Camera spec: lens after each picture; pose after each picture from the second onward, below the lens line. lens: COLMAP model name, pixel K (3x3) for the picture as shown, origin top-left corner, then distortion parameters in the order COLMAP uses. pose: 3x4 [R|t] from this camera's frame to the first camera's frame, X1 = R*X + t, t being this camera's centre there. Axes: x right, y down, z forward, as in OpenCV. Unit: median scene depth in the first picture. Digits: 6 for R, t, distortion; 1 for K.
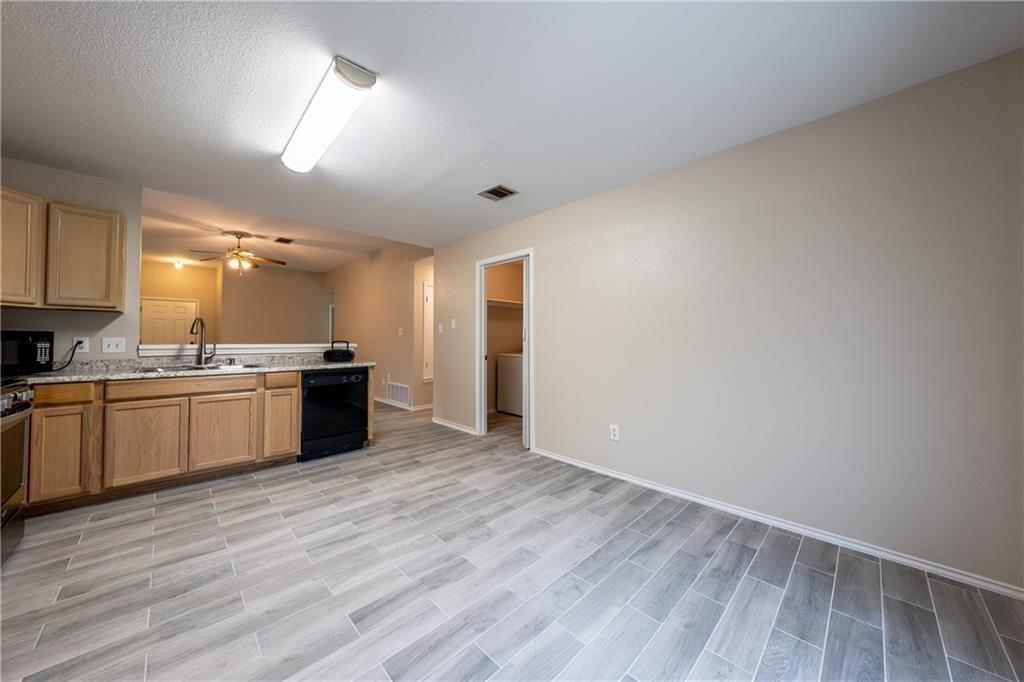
lens RADIAL K [[349.6, 0, 511.1], [0, 349.6, 338.8], [0, 0, 1]] dist [-0.000730, -0.000053]
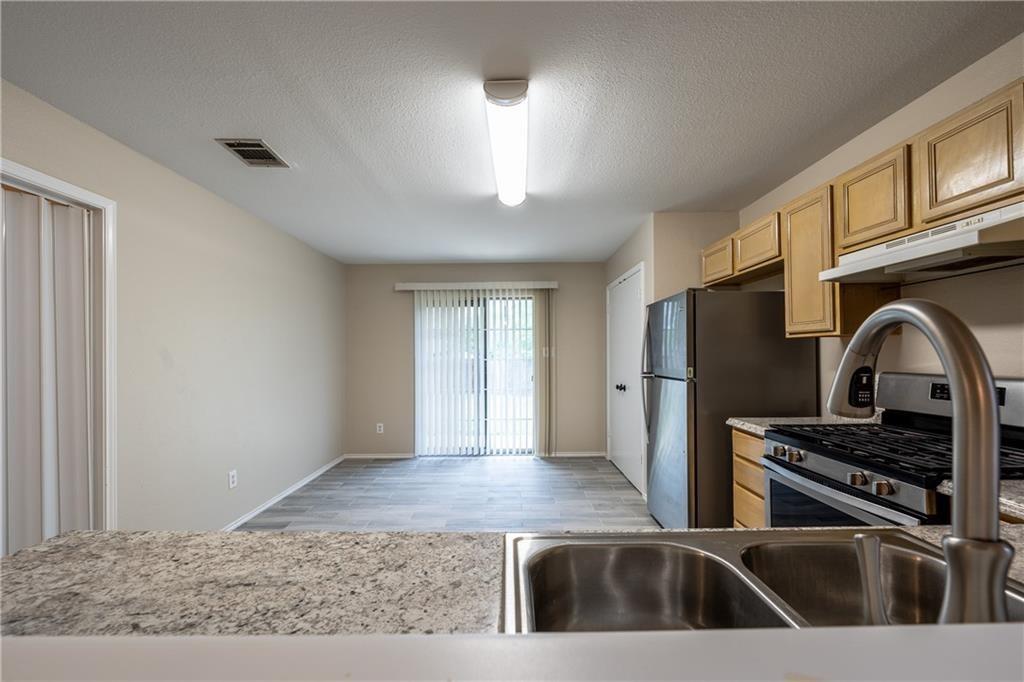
lens RADIAL K [[409.9, 0, 509.0], [0, 409.9, 350.0], [0, 0, 1]] dist [-0.002690, -0.000392]
pose [[-0.720529, 0.011291, 0.693333, -0.942017], [-0.004059, 0.999782, -0.020501, -0.042428], [-0.693413, -0.017586, -0.720326, 1.276946]]
